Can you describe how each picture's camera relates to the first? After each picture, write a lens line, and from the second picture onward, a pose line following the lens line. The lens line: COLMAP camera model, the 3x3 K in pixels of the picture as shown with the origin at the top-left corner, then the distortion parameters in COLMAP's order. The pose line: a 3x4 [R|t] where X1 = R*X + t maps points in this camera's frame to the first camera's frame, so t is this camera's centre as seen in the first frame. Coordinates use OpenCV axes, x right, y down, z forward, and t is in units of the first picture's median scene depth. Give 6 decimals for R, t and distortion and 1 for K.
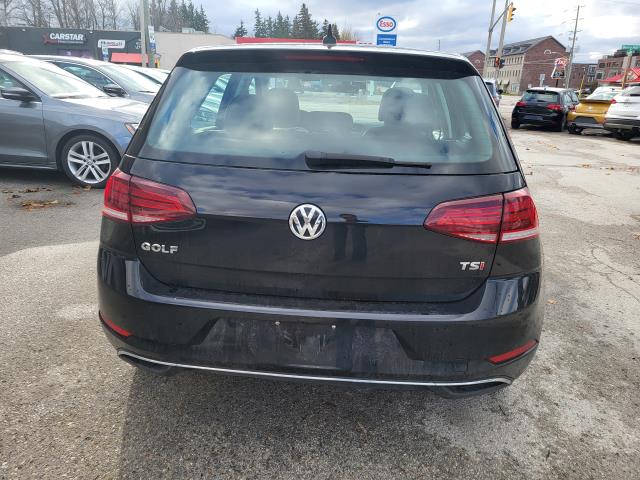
lens RADIAL K [[483.5, 0, 320.0], [0, 483.5, 240.0], [0, 0, 1]] dist [0.093376, -0.073000]
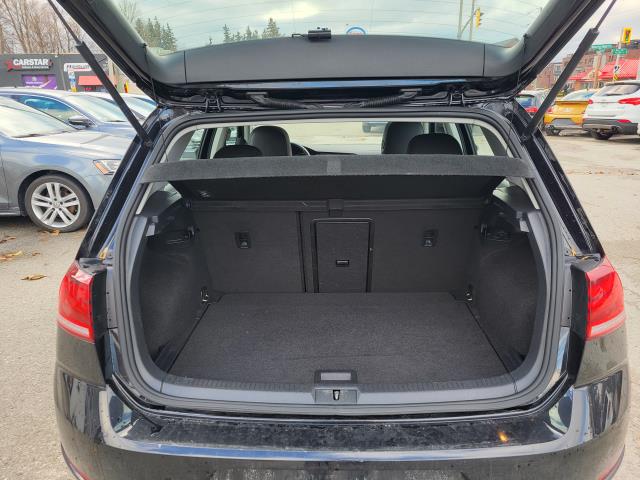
lens RADIAL K [[481.4, 0, 320.2], [0, 481.4, 243.6], [0, 0, 1]] dist [0.093347, -0.073447]
pose [[0.997184, -0.064647, 0.038012, -0.014202], [0.065078, 0.997828, -0.010211, -0.034983], [-0.037269, 0.012656, 0.999225, 0.054486]]
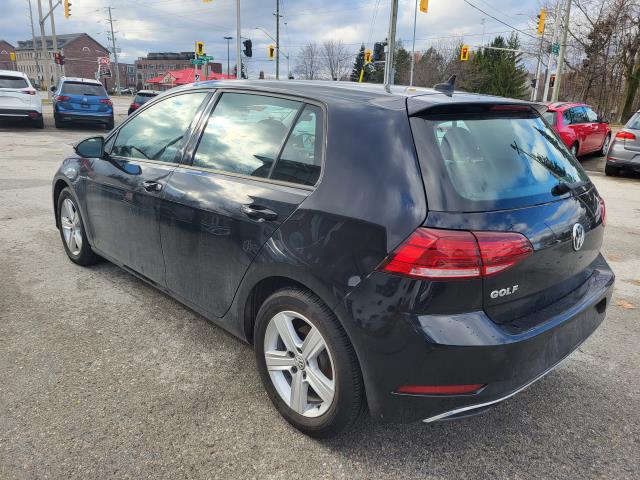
lens RADIAL K [[483.5, 0, 320.0], [0, 483.5, 240.0], [0, 0, 1]] dist [0.093376, -0.073000]
pose [[0.650972, -0.216337, 0.727622, -0.299935], [0.210868, 0.972341, 0.100442, -0.063494], [-0.729226, 0.088047, 0.678585, 0.127746]]
